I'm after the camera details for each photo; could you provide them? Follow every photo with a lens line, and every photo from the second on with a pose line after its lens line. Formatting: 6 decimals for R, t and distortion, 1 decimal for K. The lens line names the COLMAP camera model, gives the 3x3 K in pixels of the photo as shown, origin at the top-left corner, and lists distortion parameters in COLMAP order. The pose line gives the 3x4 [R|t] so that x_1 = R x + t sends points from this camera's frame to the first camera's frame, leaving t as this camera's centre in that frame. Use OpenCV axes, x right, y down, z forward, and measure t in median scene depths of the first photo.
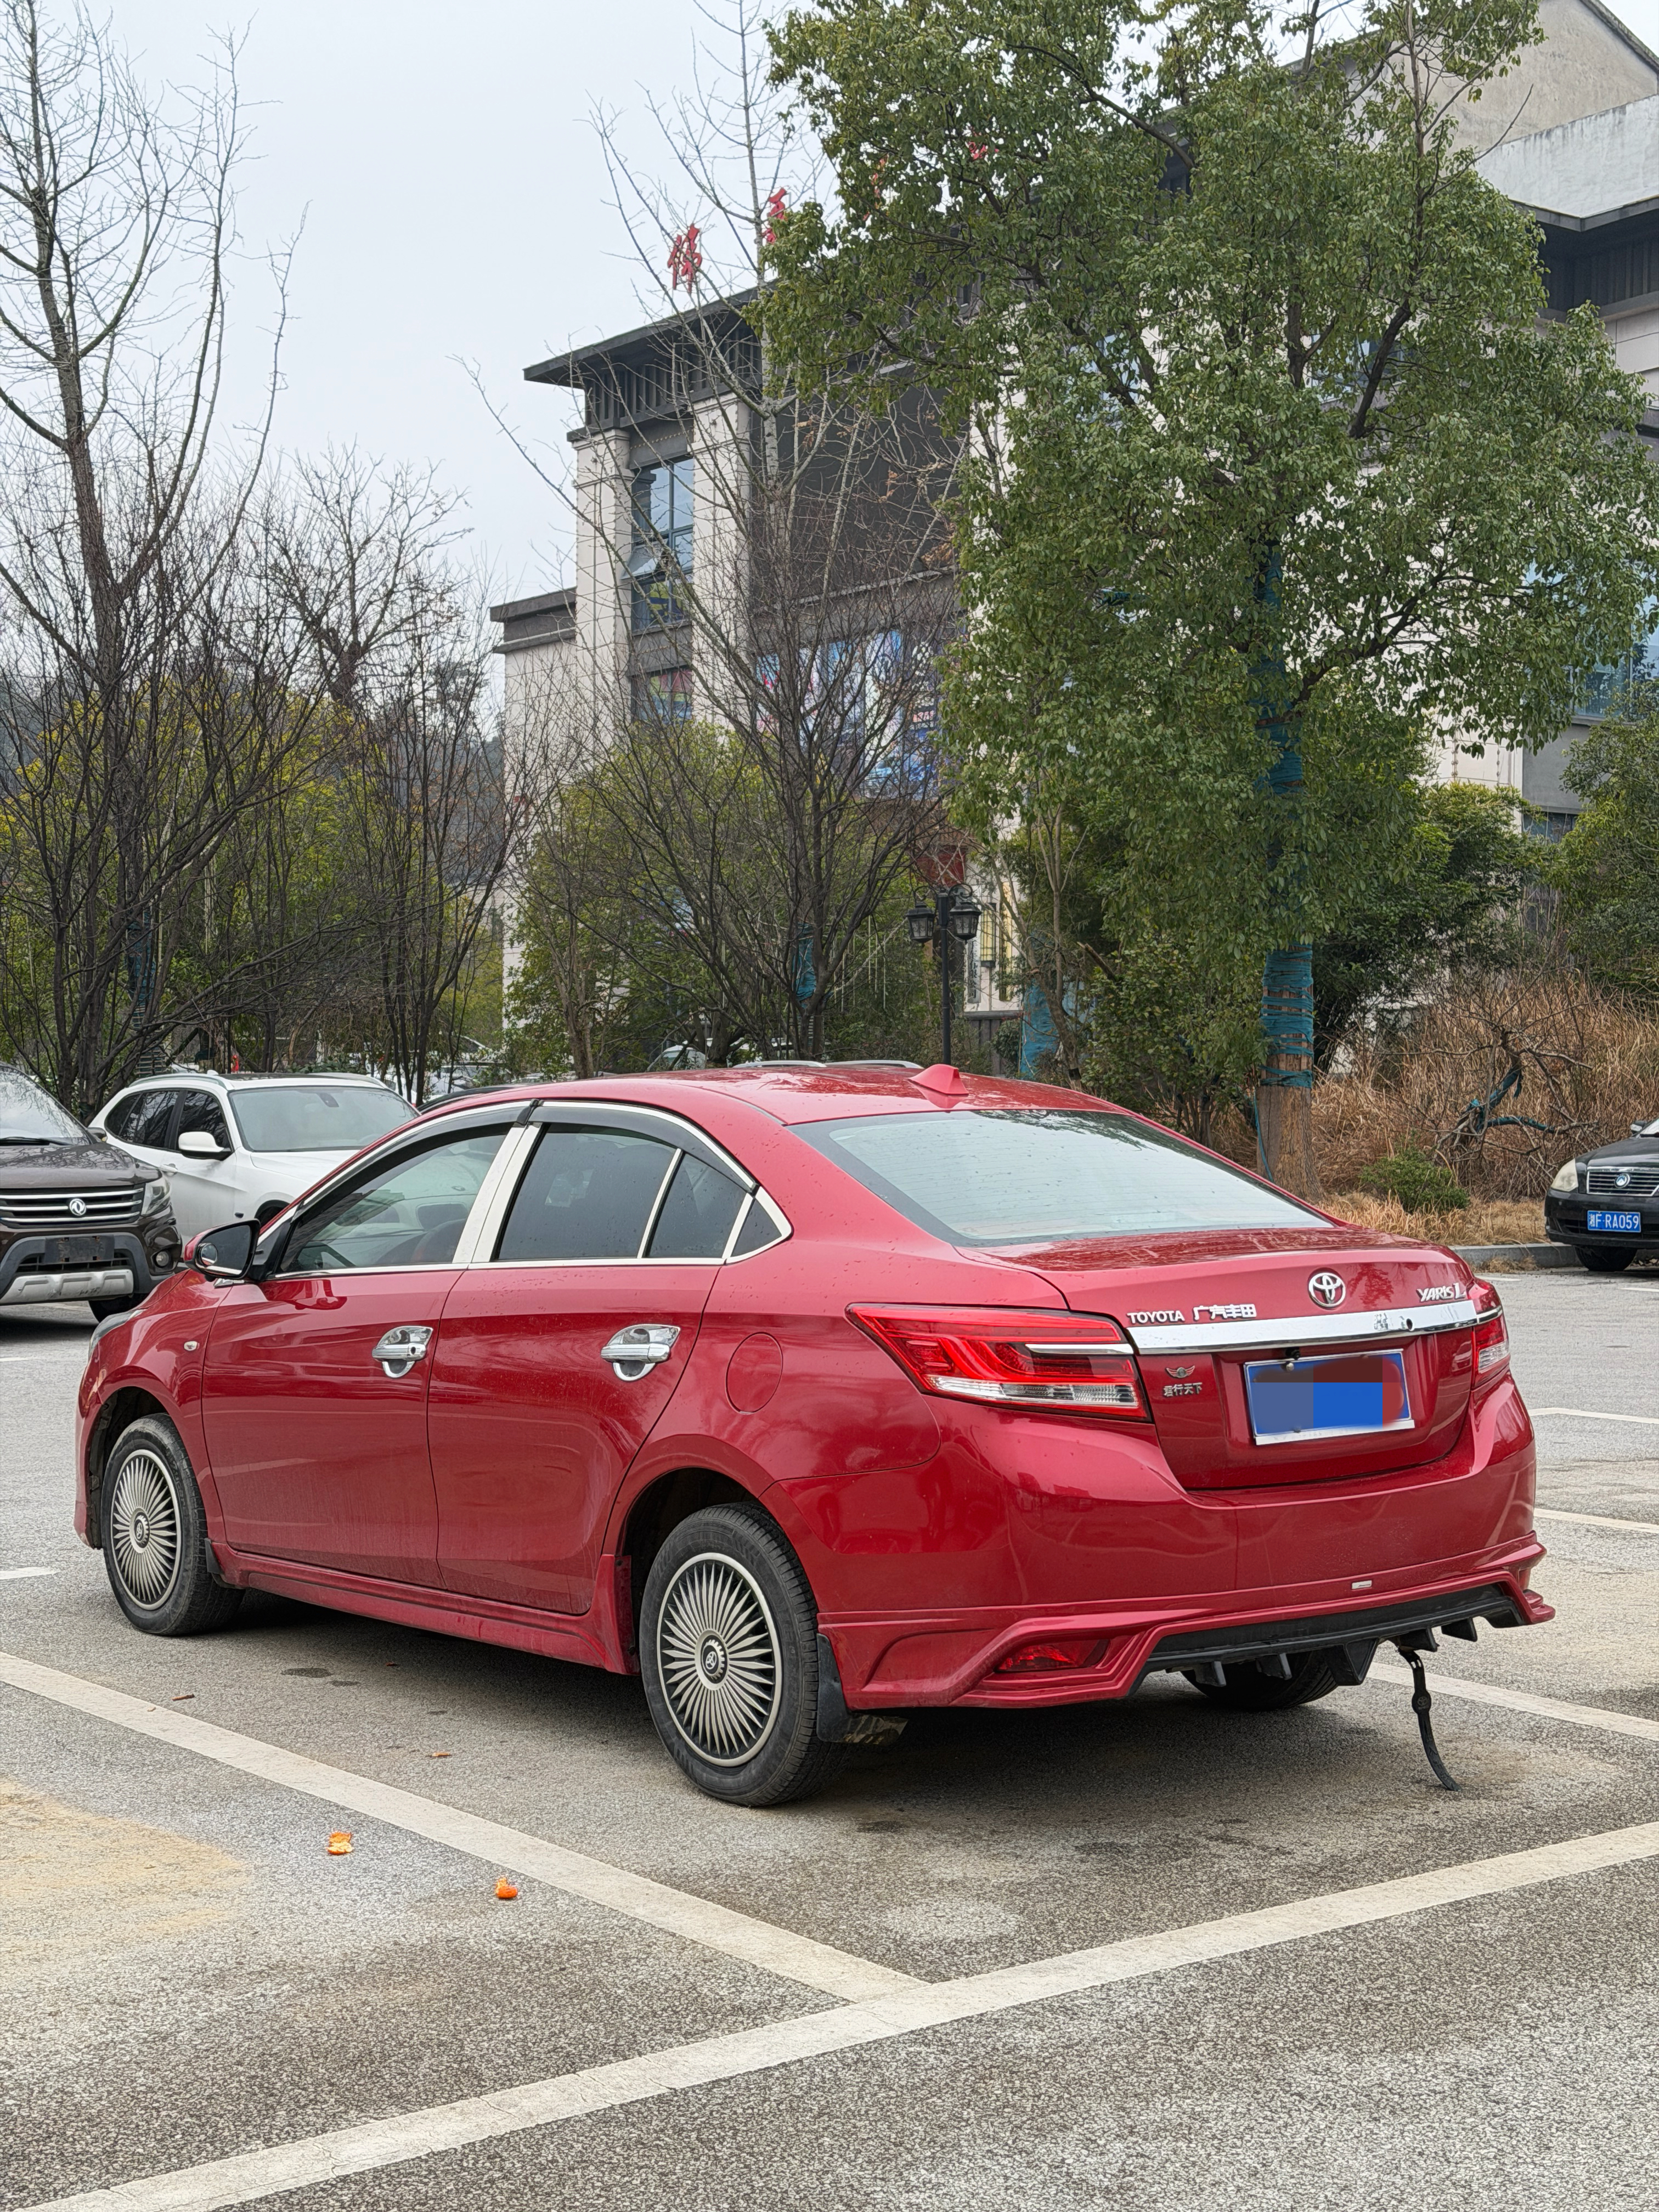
lens RADIAL K [[3062.5, 0, 823.9], [0, 3062.5, 1138.0], [0, 0, 1]] dist [0.134256, -0.042734]
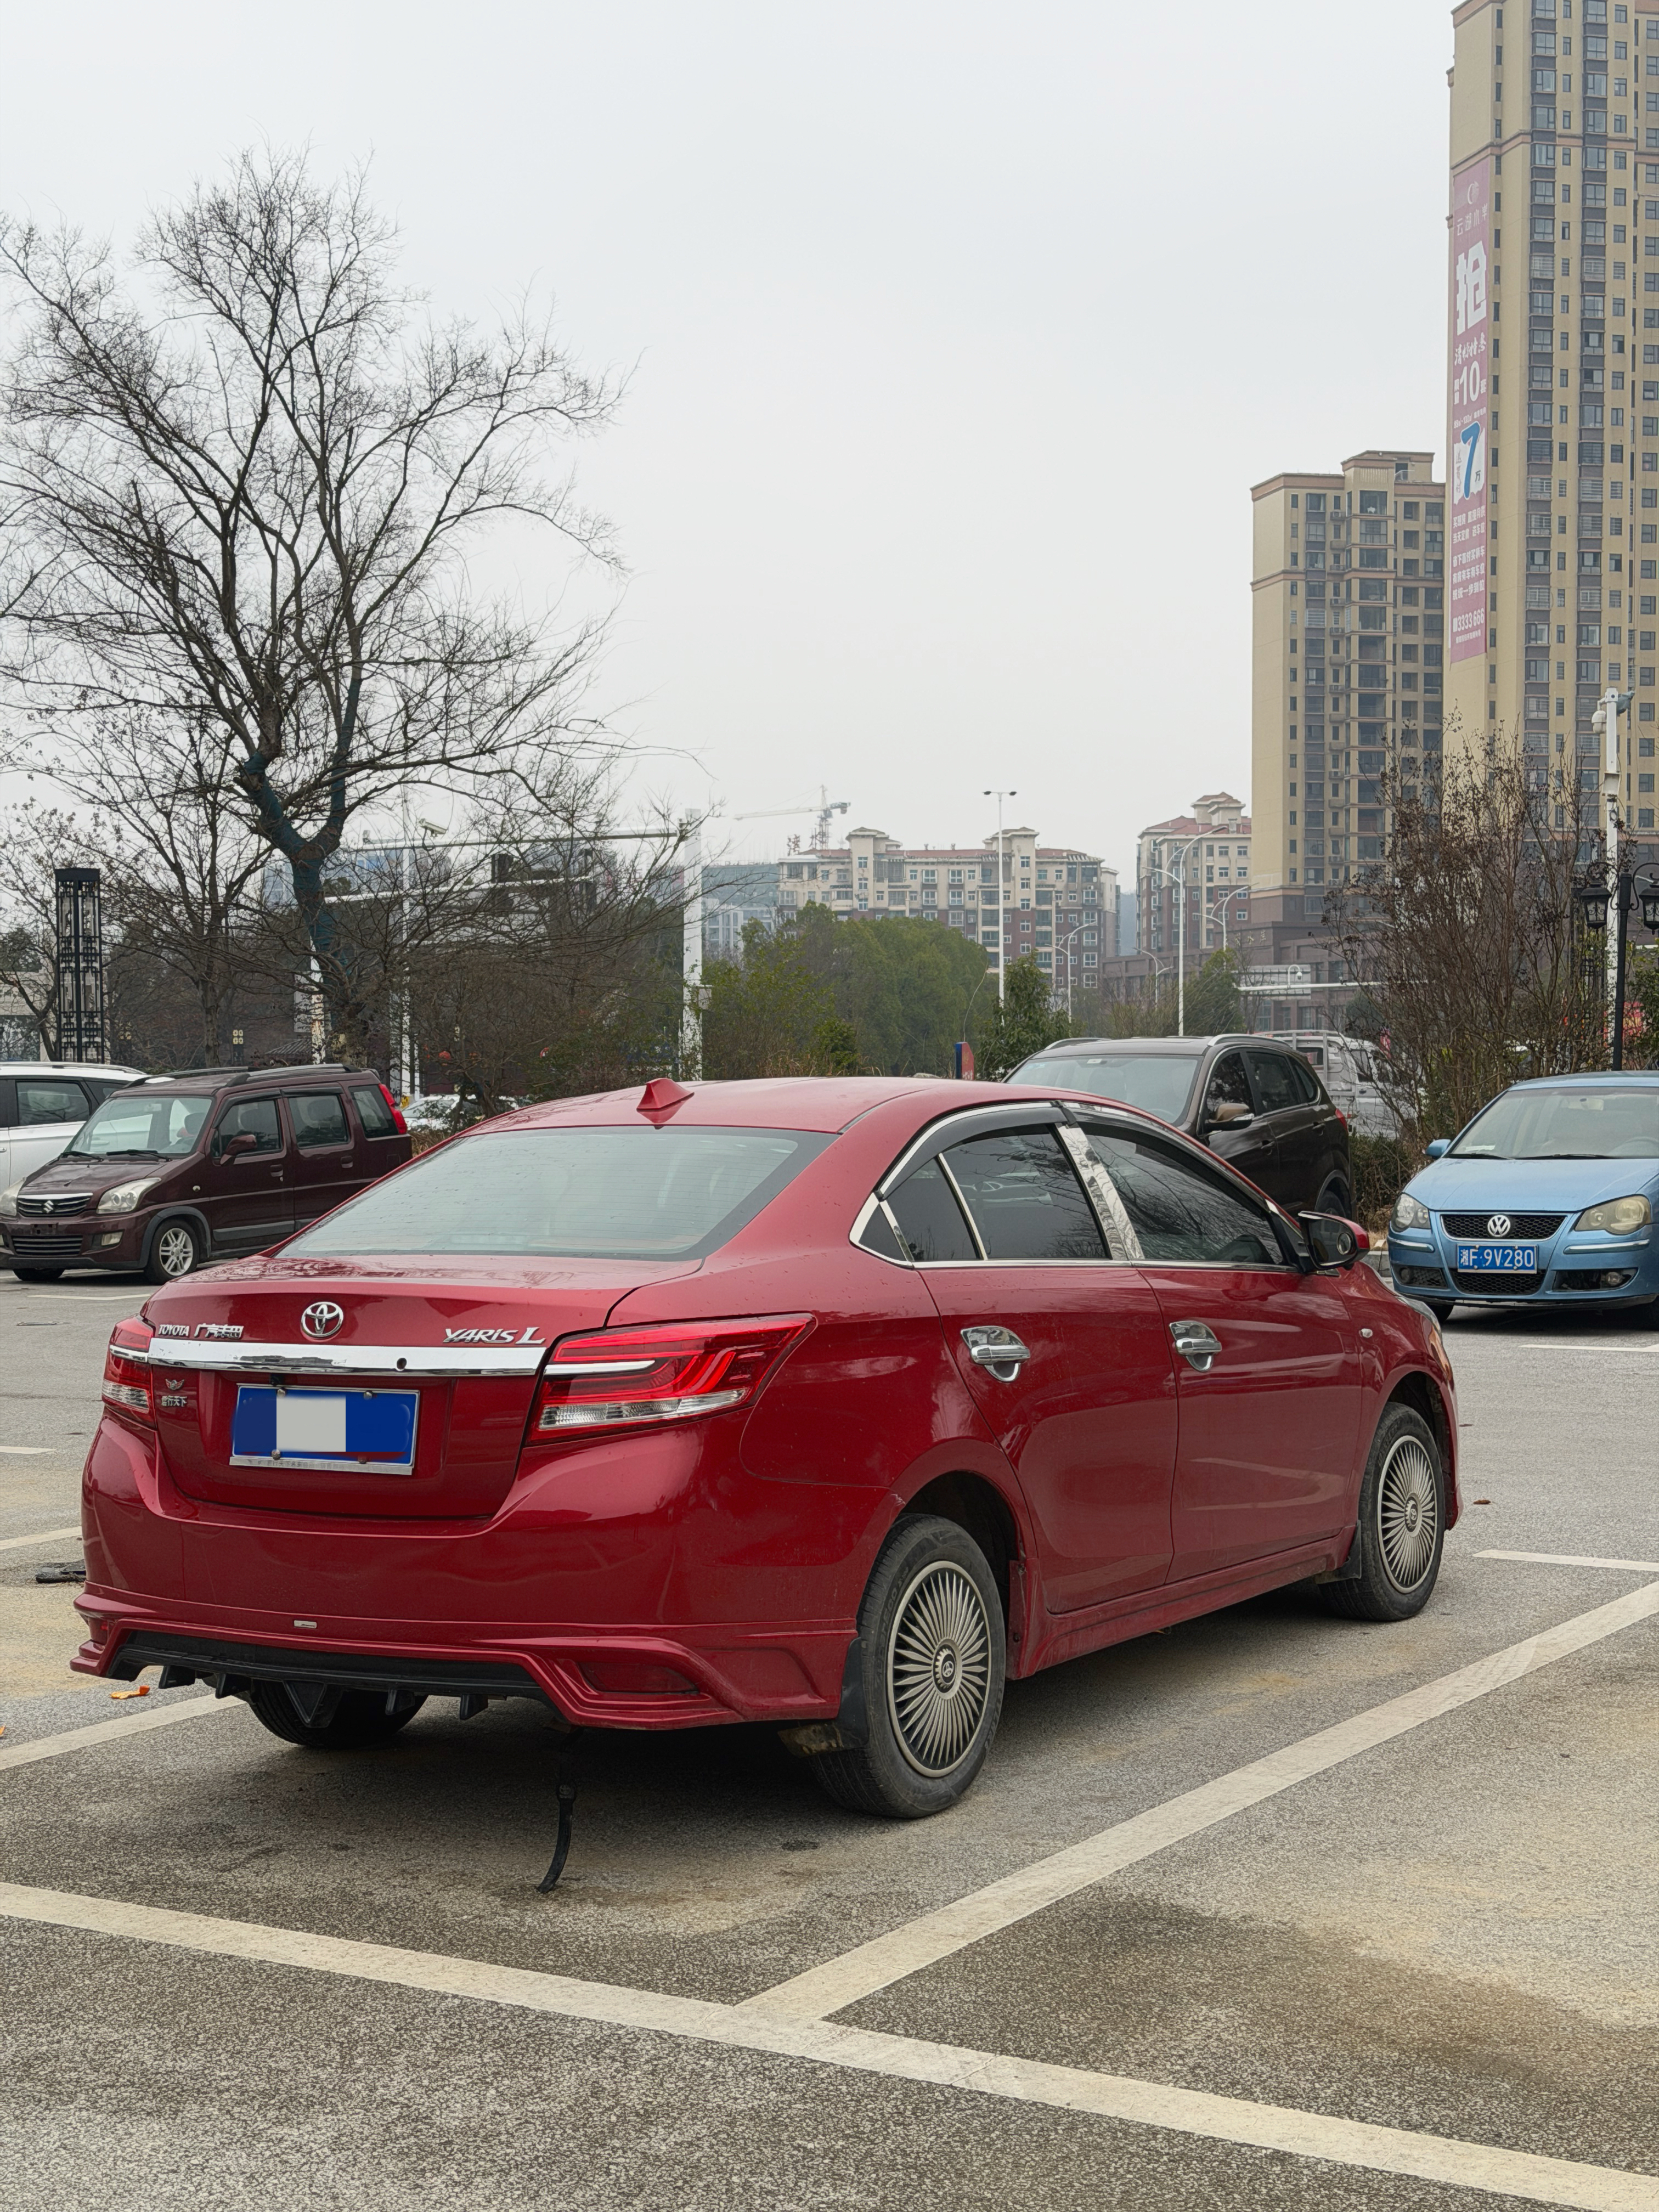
lens RADIAL K [[3062.5, 0, 823.9], [0, 3062.5, 1138.0], [0, 0, 1]] dist [0.134256, -0.042734]
pose [[0.344172, 0.016620, -0.938759, 1.130337], [-0.000430, 0.999846, 0.017544, -0.025181], [0.938906, -0.005635, 0.344126, 0.812181]]
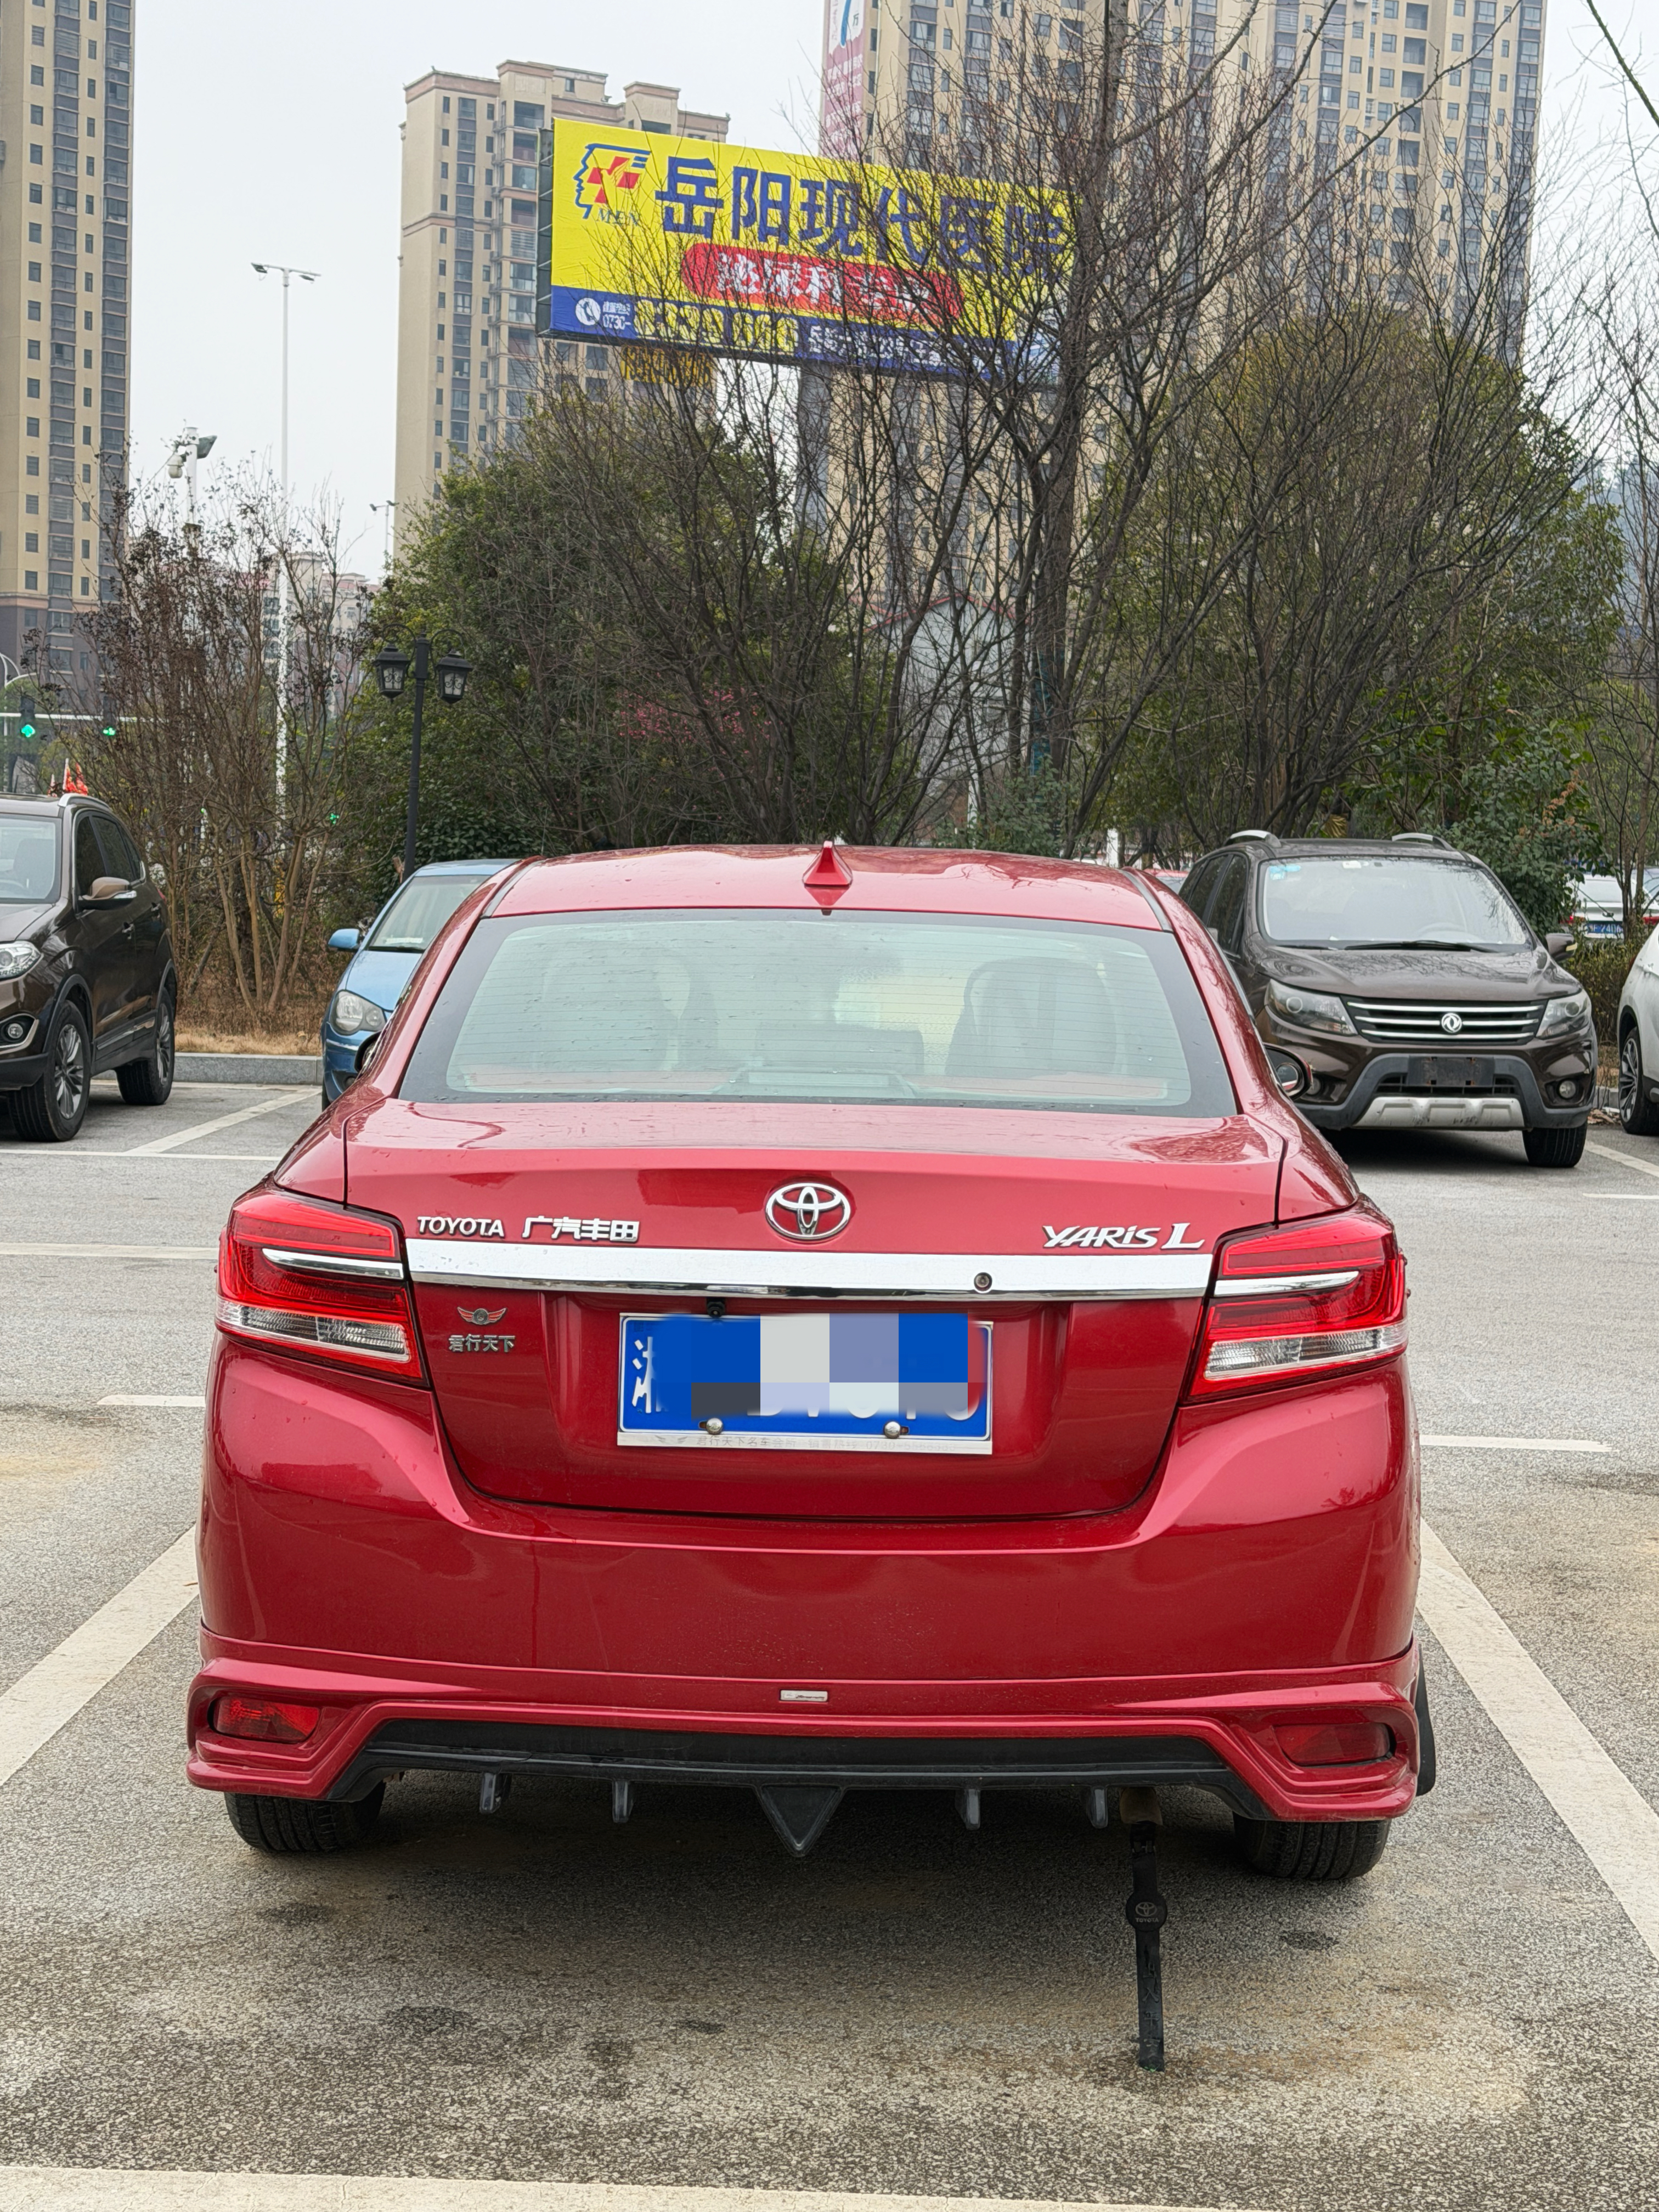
lens RADIAL K [[3200.8, 0, 782.9], [0, 3200.8, 1195.8], [0, 0, 1]] dist [0.245285, -0.518268]
pose [[0.780116, 0.089614, -0.619183, 0.551615], [-0.042585, 0.994999, 0.090352, -0.010747], [0.624183, -0.044117, 0.780031, 0.500358]]
